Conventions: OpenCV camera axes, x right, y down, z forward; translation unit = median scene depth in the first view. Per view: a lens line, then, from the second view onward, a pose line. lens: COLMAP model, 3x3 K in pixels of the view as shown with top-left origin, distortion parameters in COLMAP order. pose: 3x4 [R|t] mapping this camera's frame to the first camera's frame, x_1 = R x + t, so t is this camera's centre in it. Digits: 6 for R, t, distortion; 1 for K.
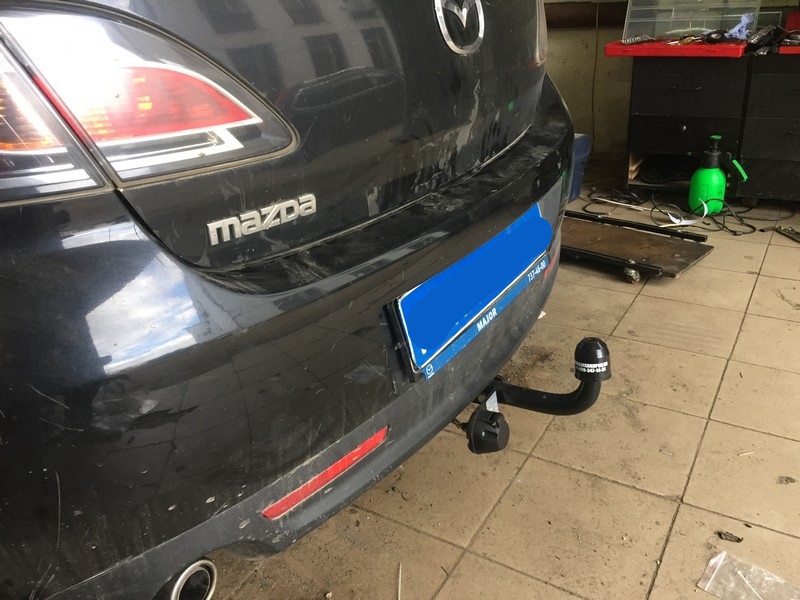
lens RADIAL K [[670.7, 0, 400.0], [0, 670.7, 300.0], [0, 0, 1]] dist [0.058496, -0.099414]
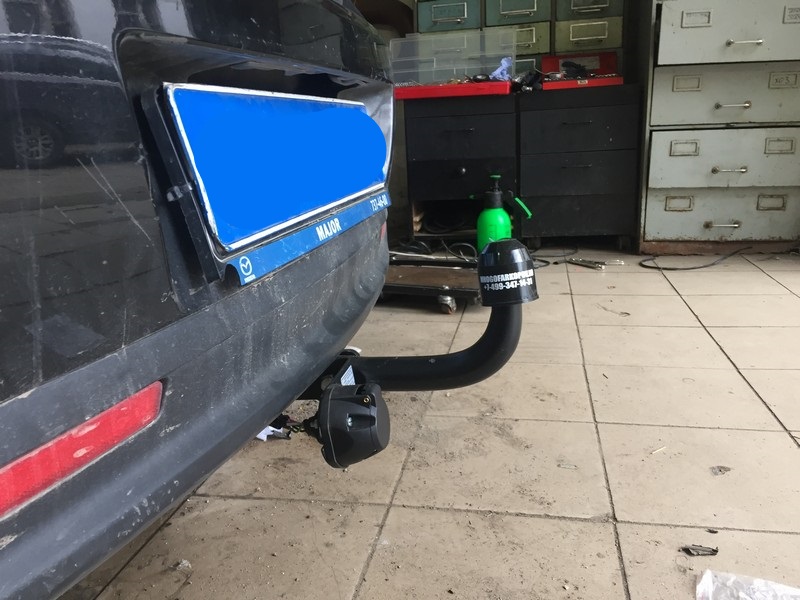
lens RADIAL K [[670.7, 0, 400.0], [0, 670.7, 300.0], [0, 0, 1]] dist [0.058496, -0.099414]
pose [[0.935858, -0.065958, 0.346148, -0.017119], [0.133684, 0.975346, -0.175581, 0.180445], [-0.326033, 0.210593, 0.921603, 0.410203]]
